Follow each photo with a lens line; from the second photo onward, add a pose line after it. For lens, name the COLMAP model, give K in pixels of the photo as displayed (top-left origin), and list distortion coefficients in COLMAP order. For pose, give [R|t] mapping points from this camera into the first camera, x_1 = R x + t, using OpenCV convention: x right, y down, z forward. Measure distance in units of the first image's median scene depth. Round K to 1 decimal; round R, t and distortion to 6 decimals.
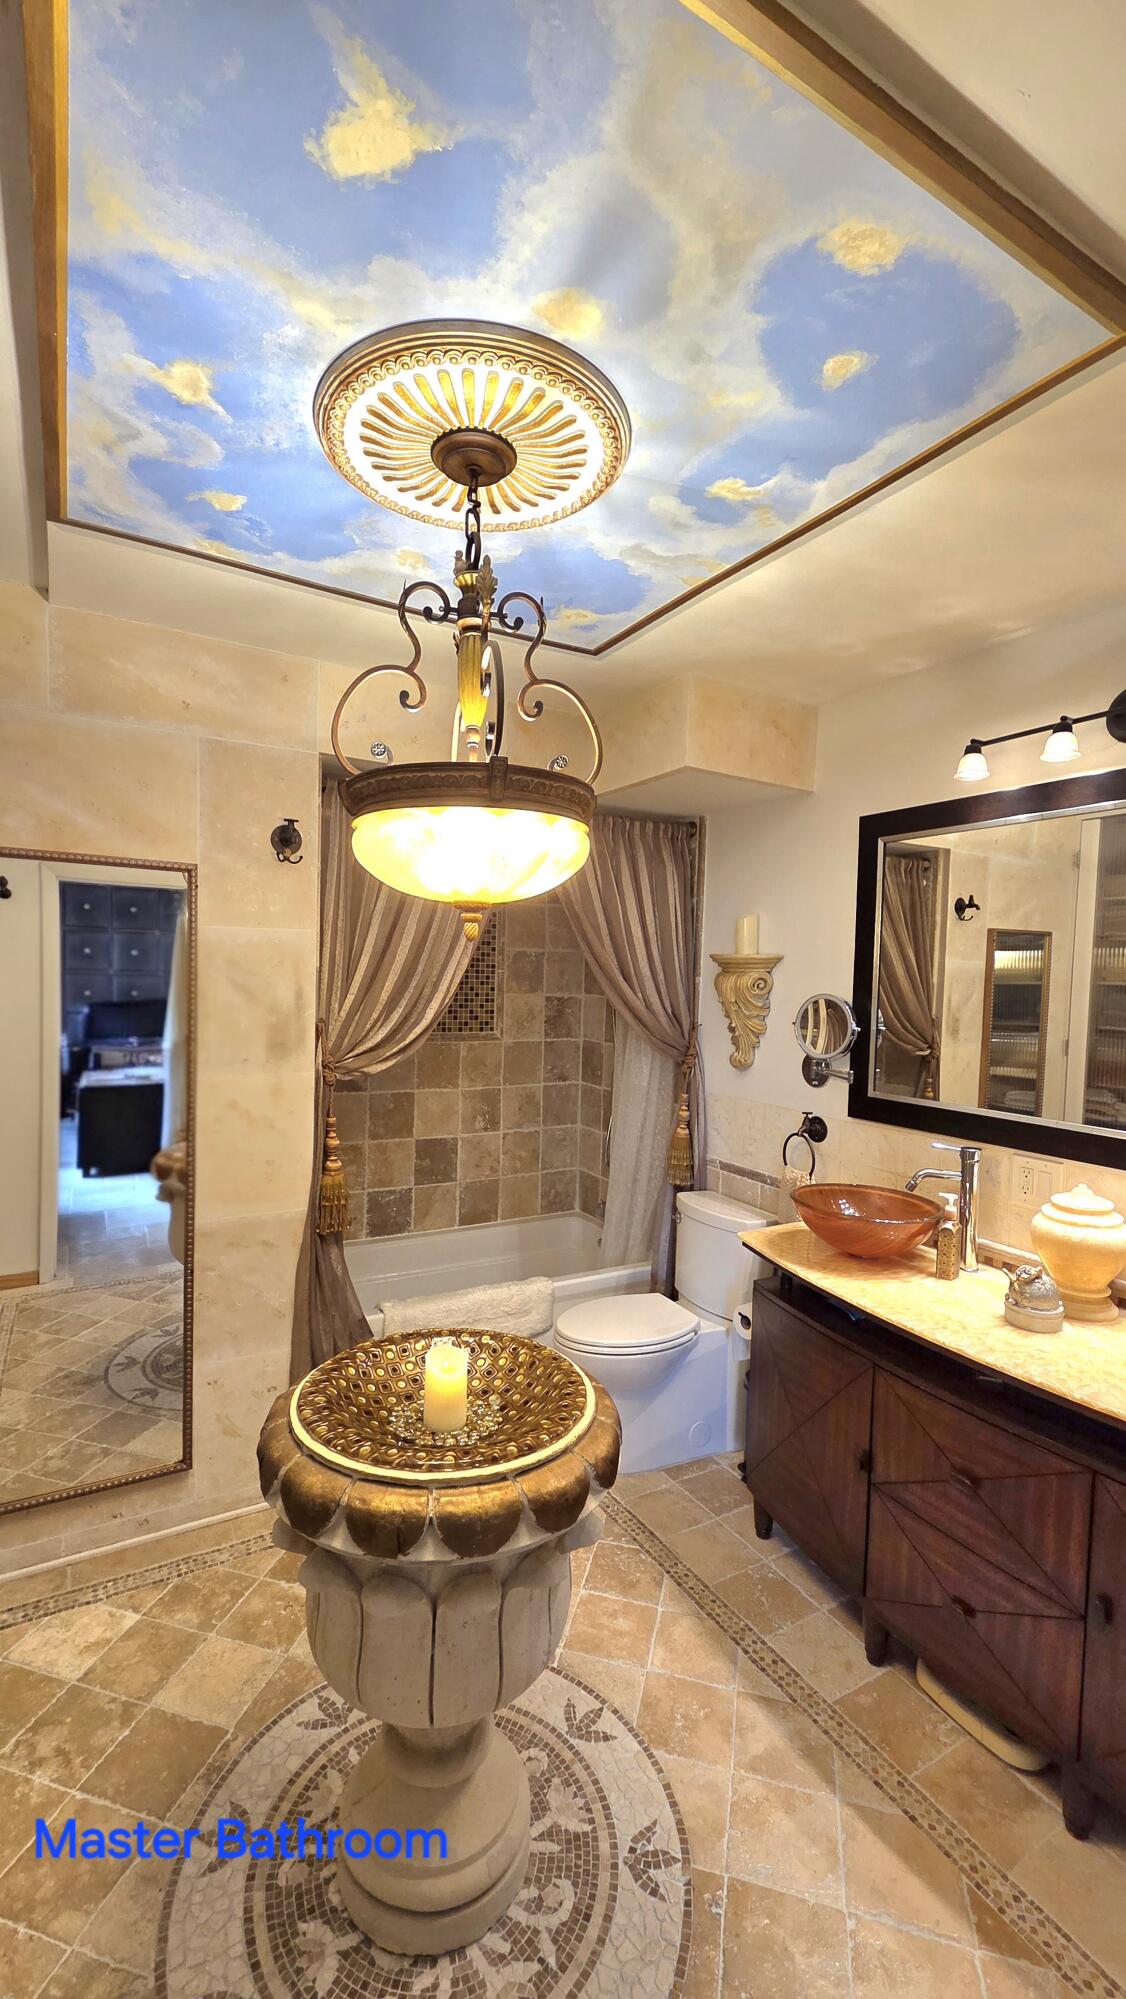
lens RADIAL K [[833.1, 0, 535.6], [0, 833.1, 1054.9], [0, 0, 1]] dist [-0.002445, -0.000017]
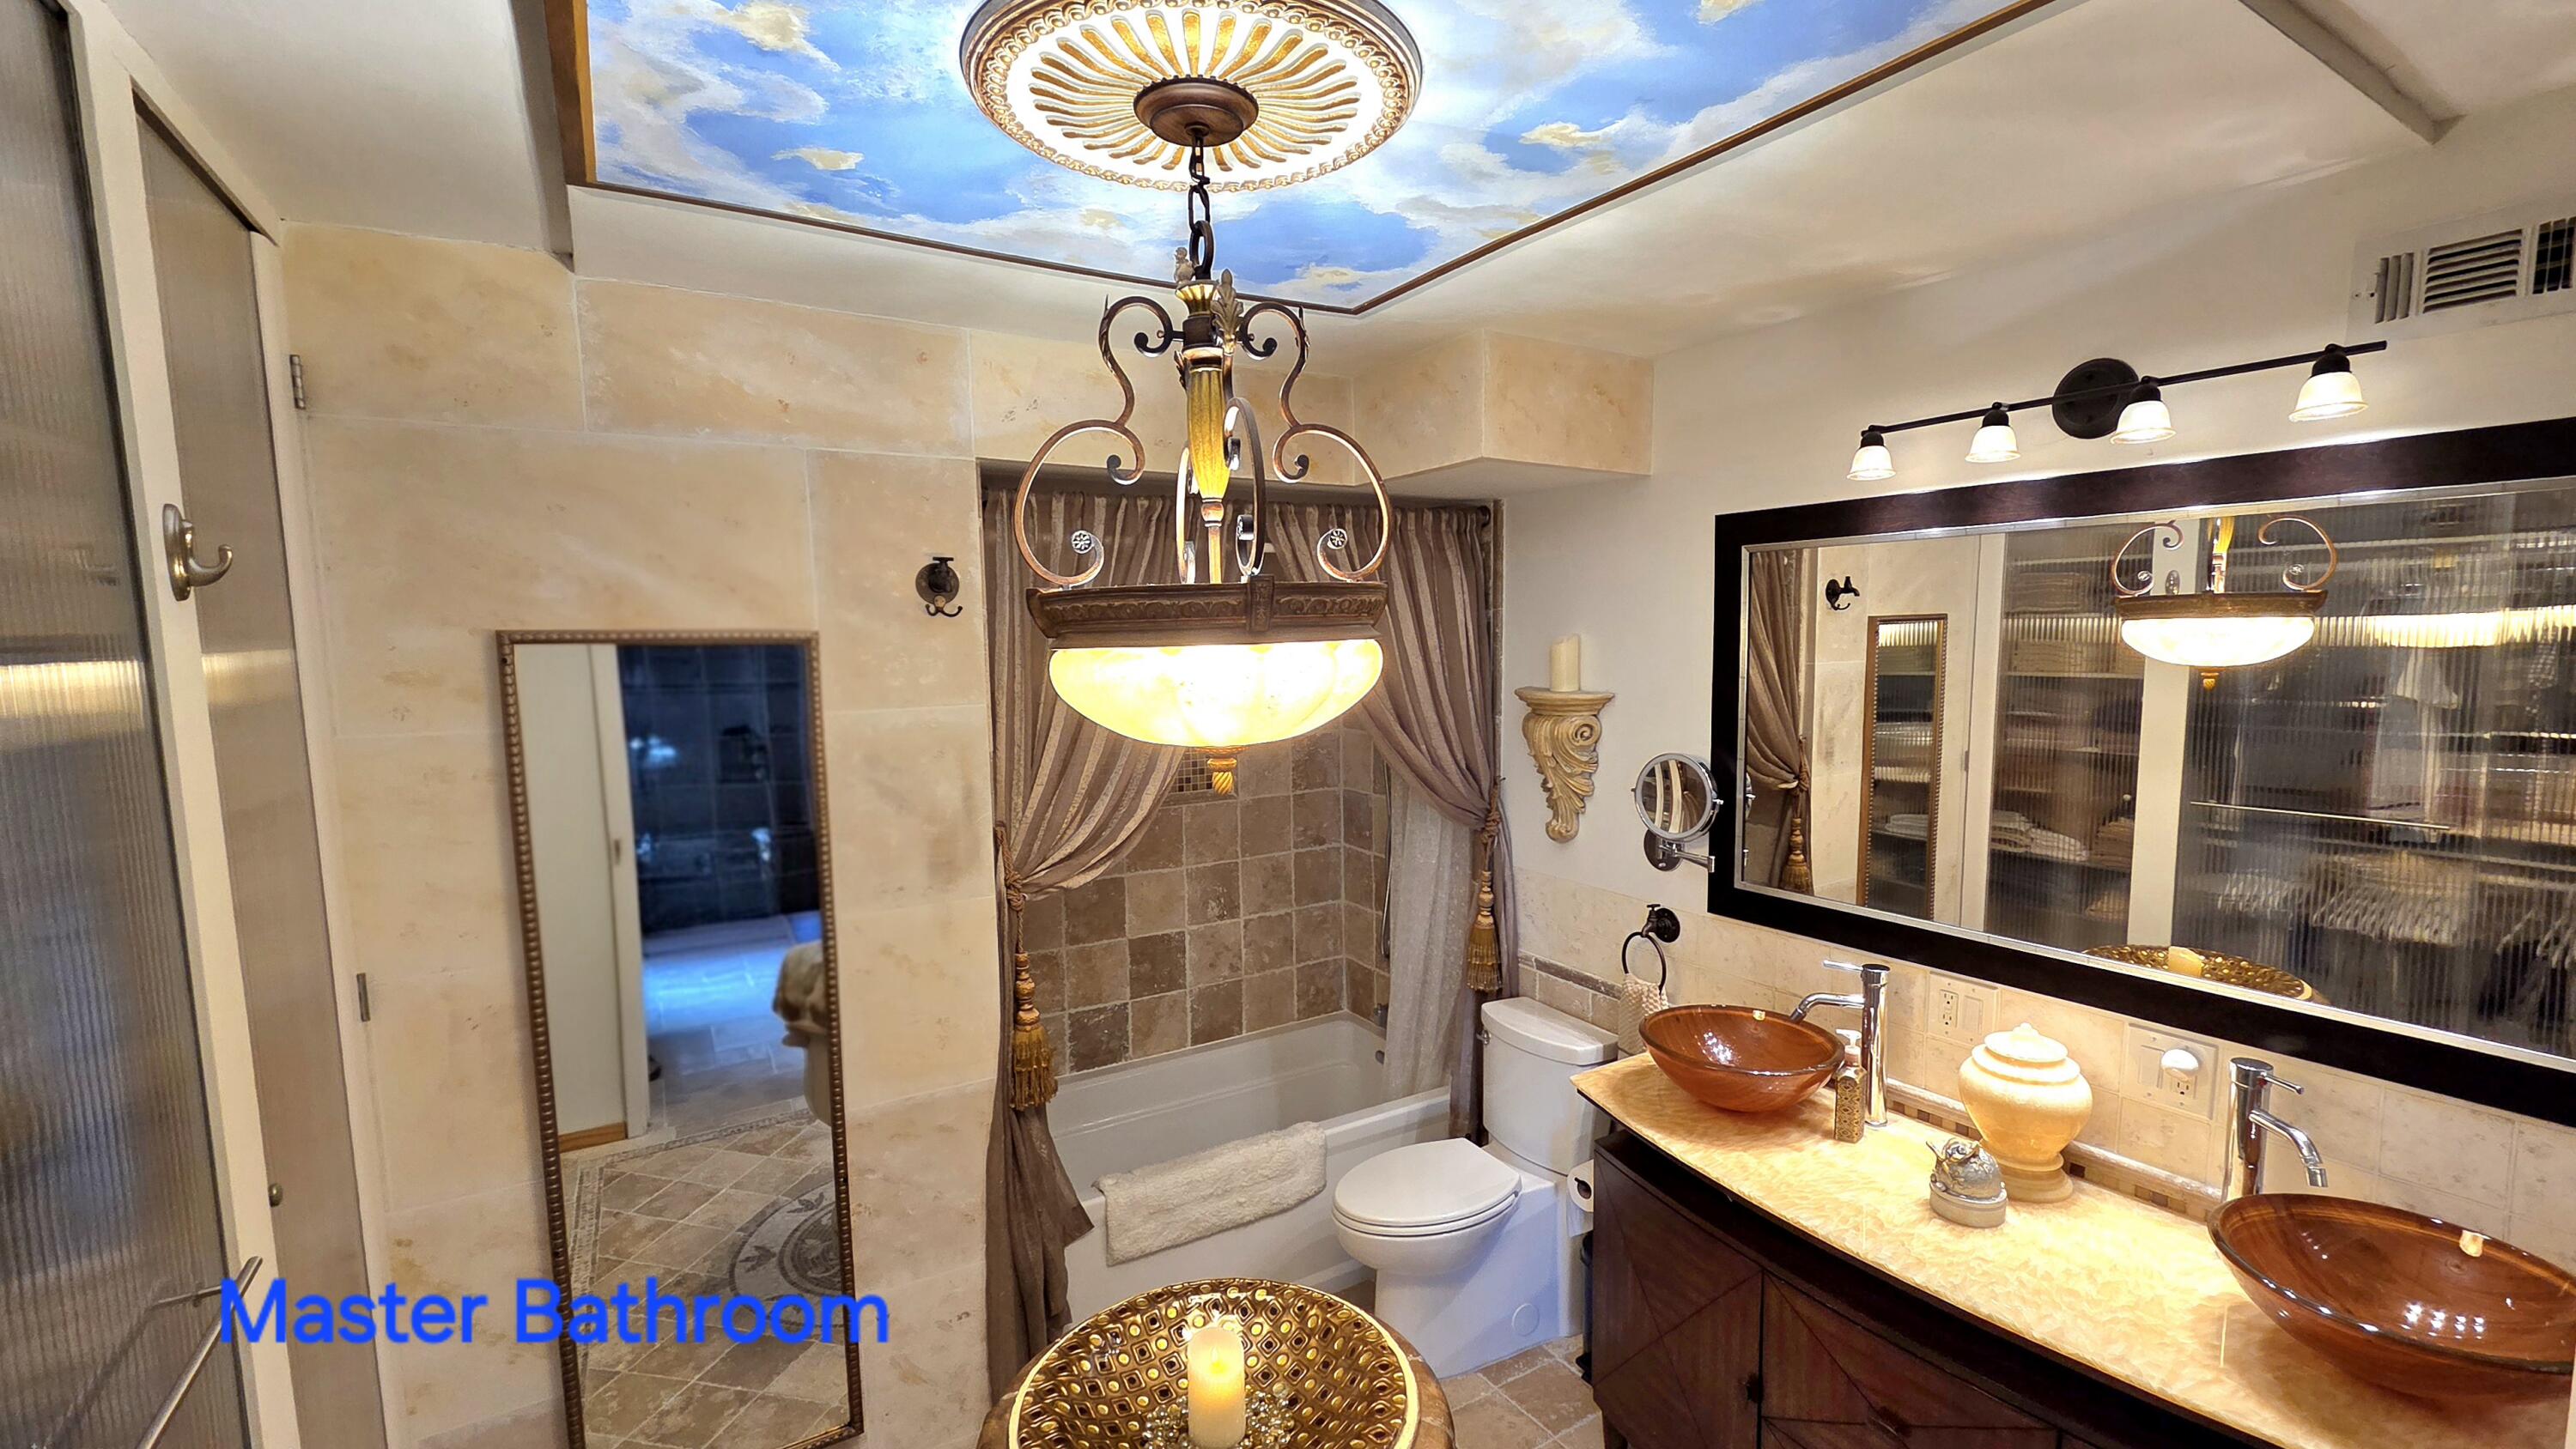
lens RADIAL K [[1073.5, 0, 1290.4], [0, 1073.5, 729.0], [0, 0, 1]] dist [-0.002445, -0.000017]
pose [[0.998049, -0.046819, 0.041294, -0.040610], [0.044483, 0.997451, 0.055795, -0.179203], [-0.043801, -0.053849, 0.997588, 0.055180]]
